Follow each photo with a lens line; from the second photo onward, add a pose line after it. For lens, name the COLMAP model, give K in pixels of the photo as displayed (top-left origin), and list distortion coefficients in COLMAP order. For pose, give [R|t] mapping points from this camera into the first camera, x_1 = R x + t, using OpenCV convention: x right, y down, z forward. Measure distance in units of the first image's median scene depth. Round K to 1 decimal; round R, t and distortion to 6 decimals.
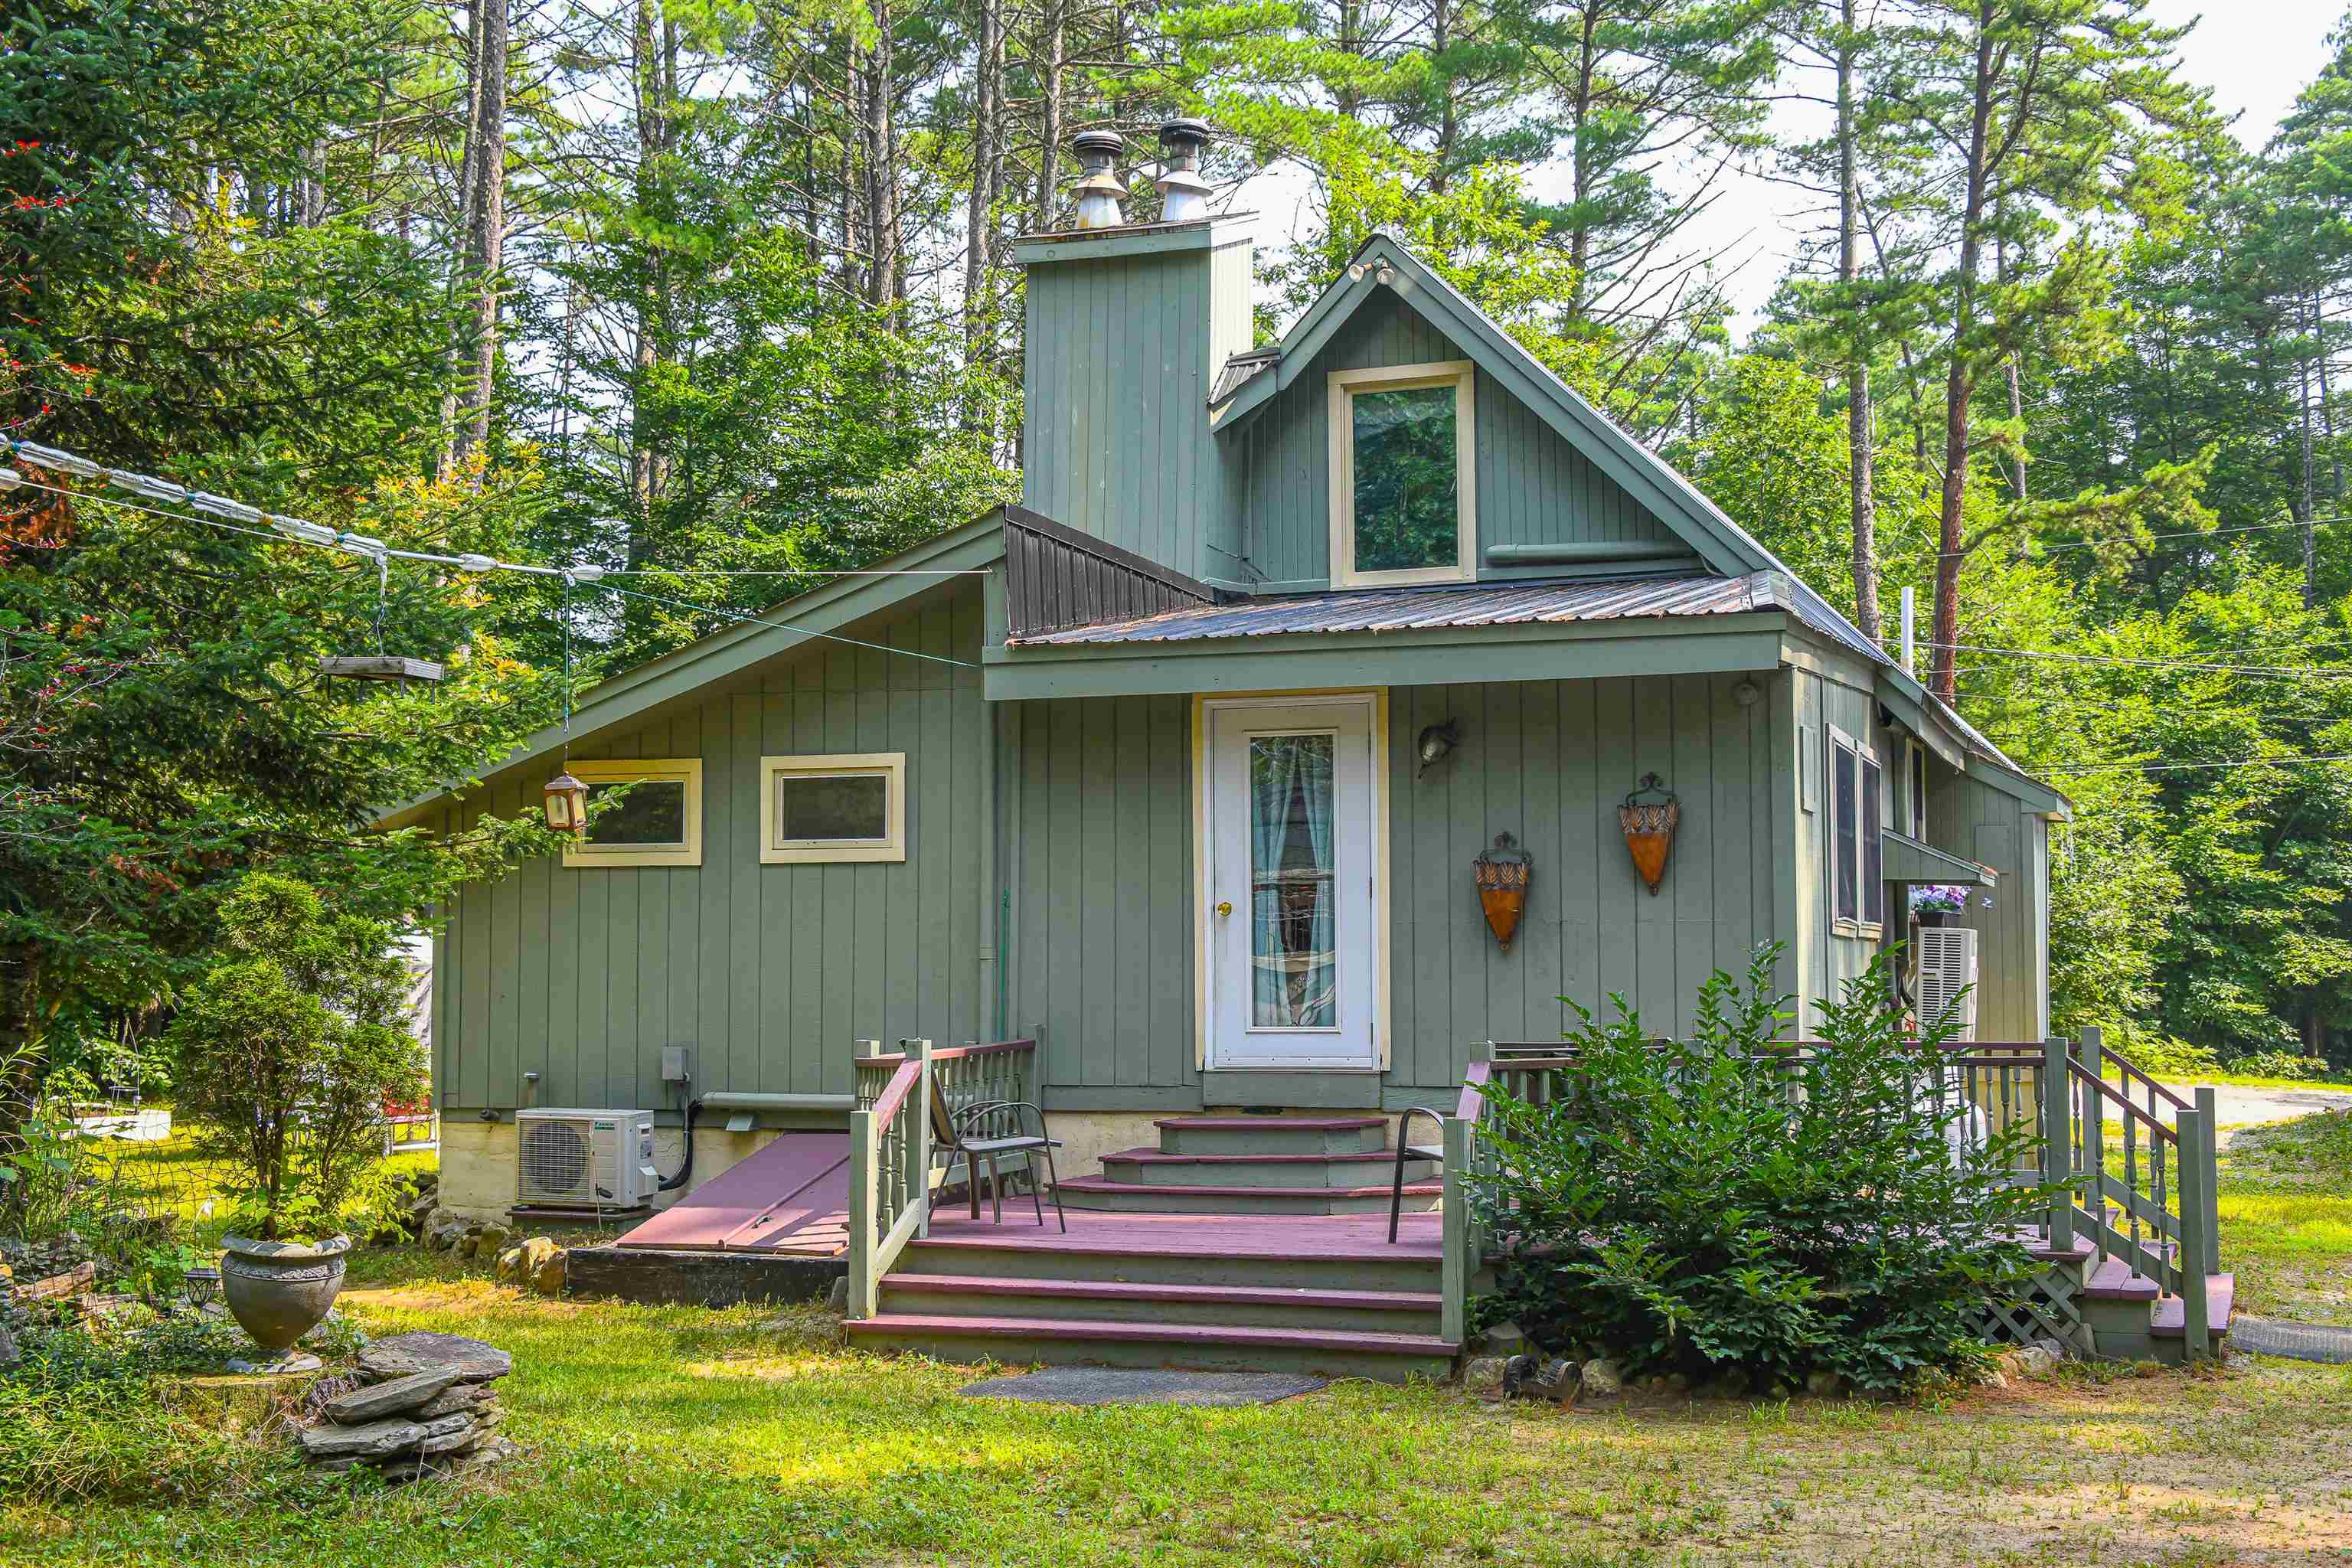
lens RADIAL K [[2547.8, 0, 1177.9], [0, 2547.8, 678.3], [0, 0, 1]] dist [0.118870, 0.017433]
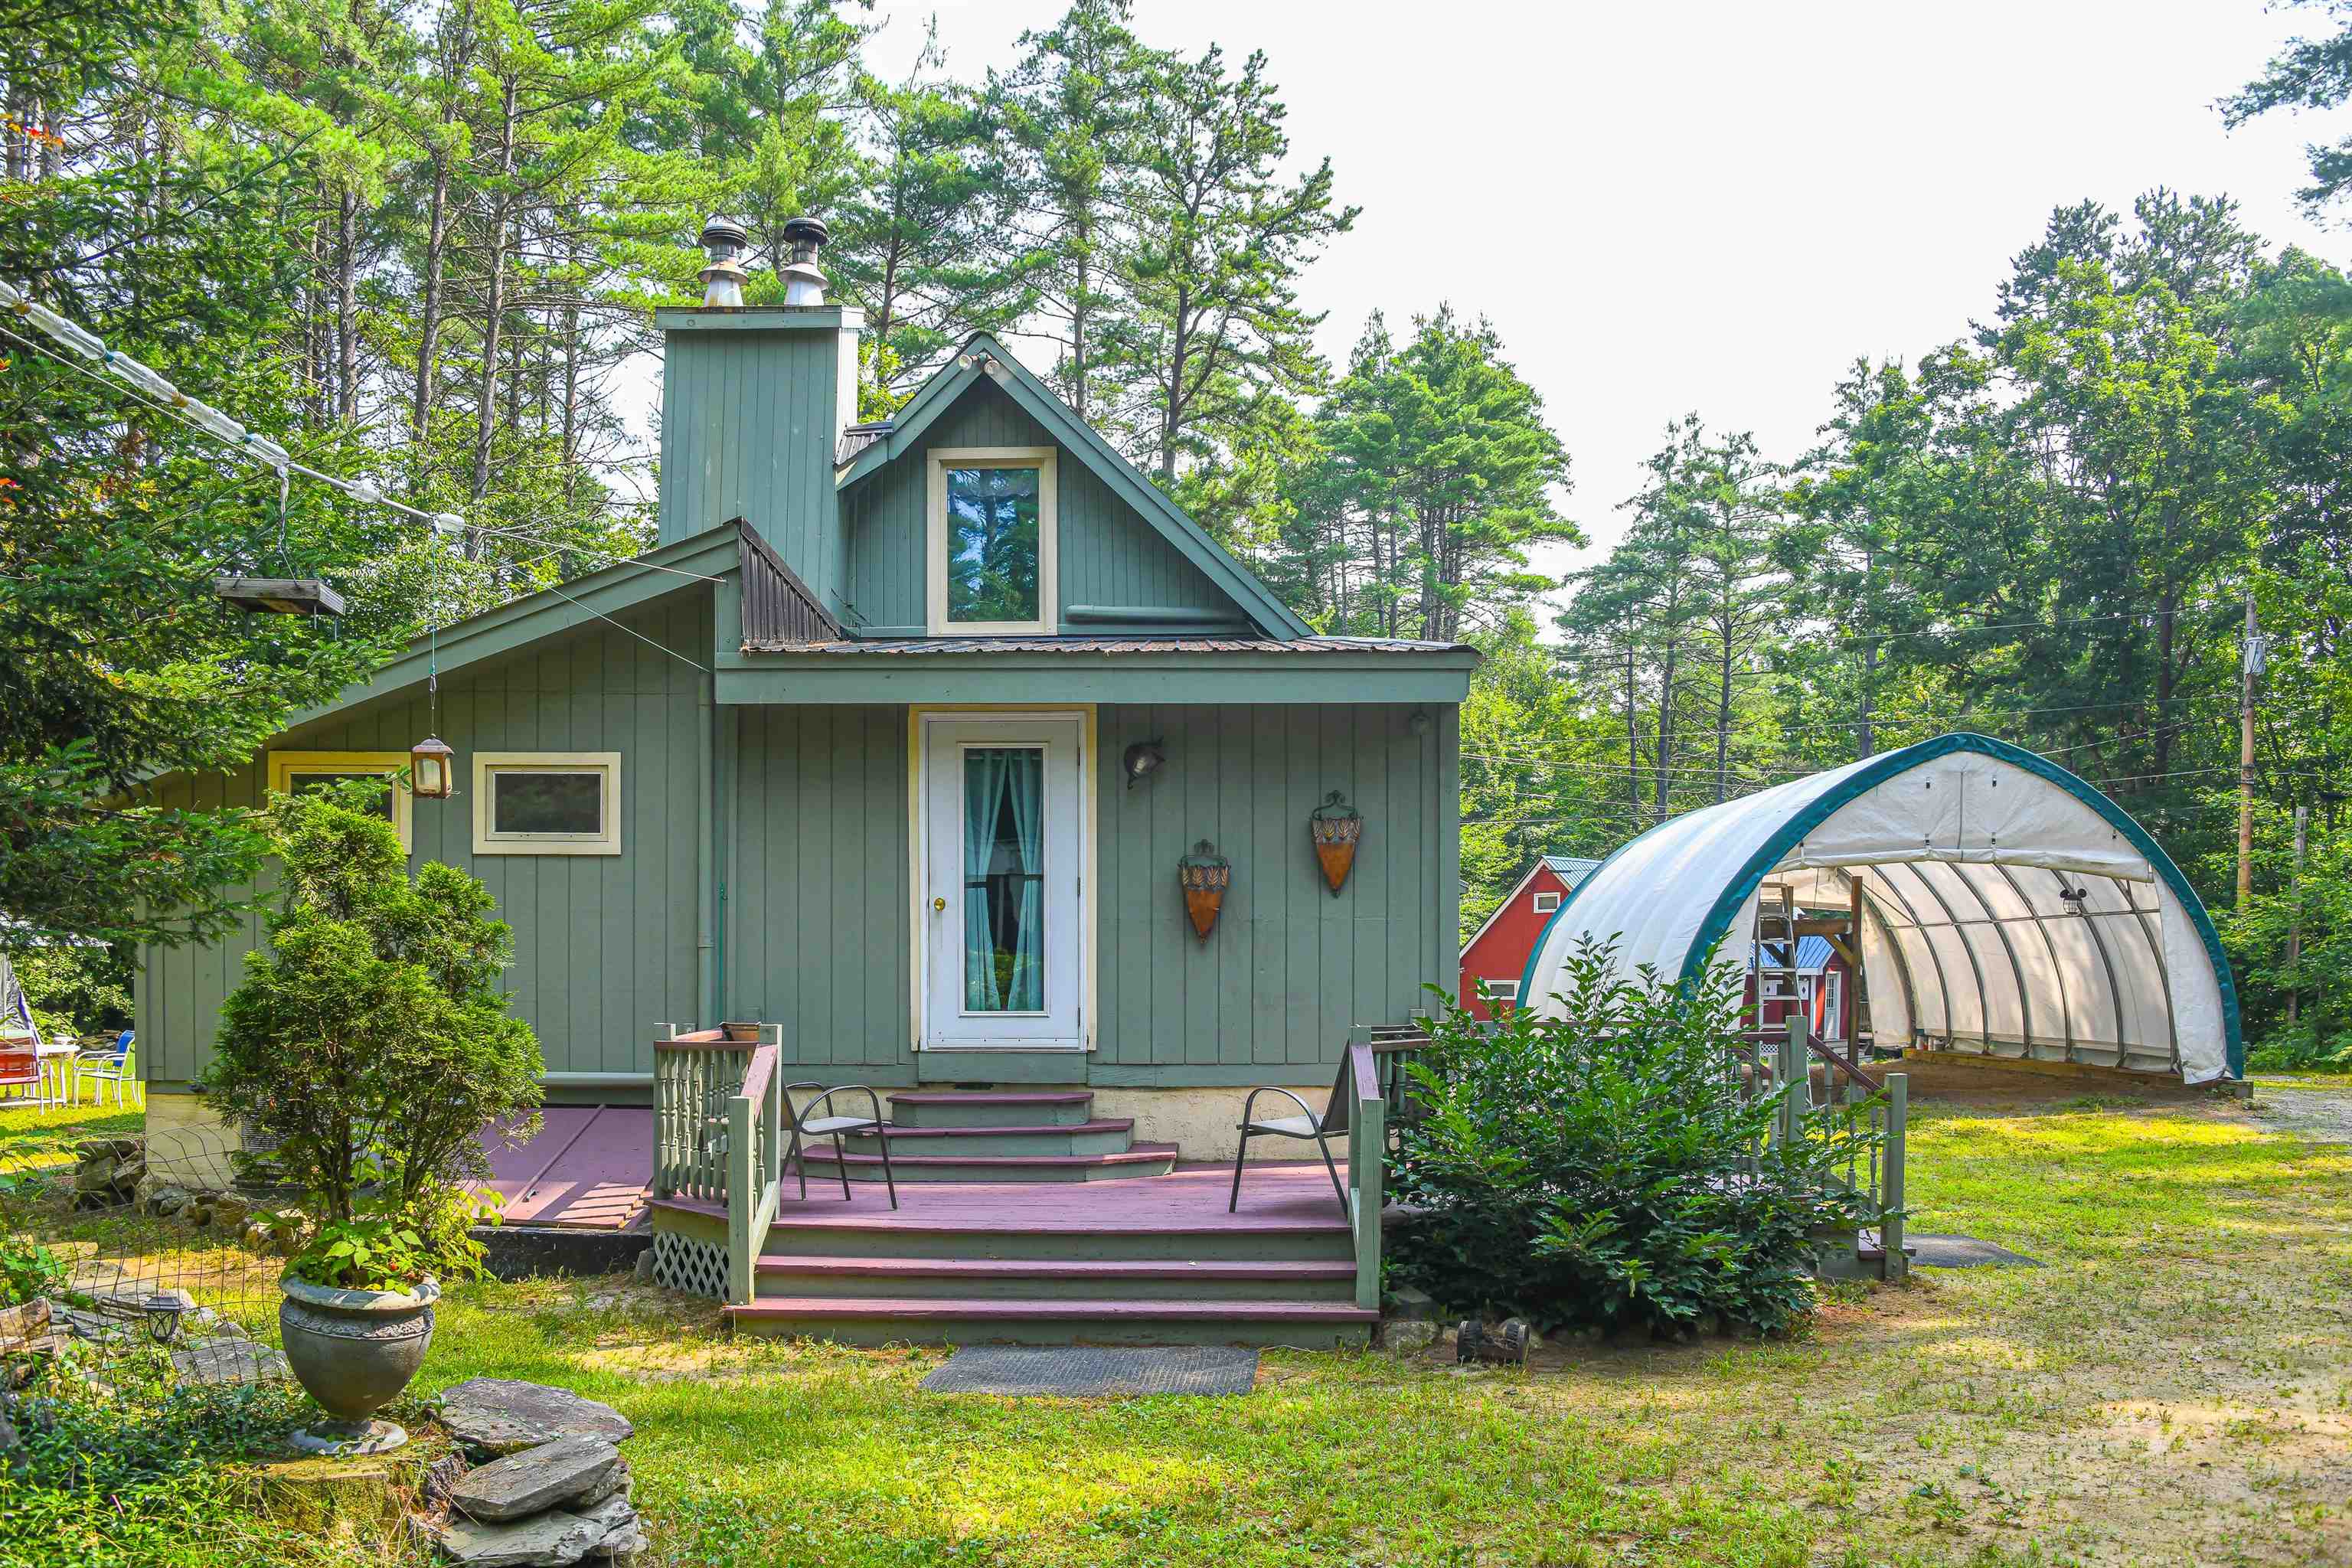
lens RADIAL K [[1906.5, 0, 1175.6], [0, 1906.5, 888.1], [0, 0, 1]] dist [-0.097477, 0.001557]
pose [[0.952482, 0.019455, 0.303971, -0.131971], [-0.041515, 0.996937, 0.066280, 0.025095], [-0.301751, -0.075750, 0.950373, 0.193540]]
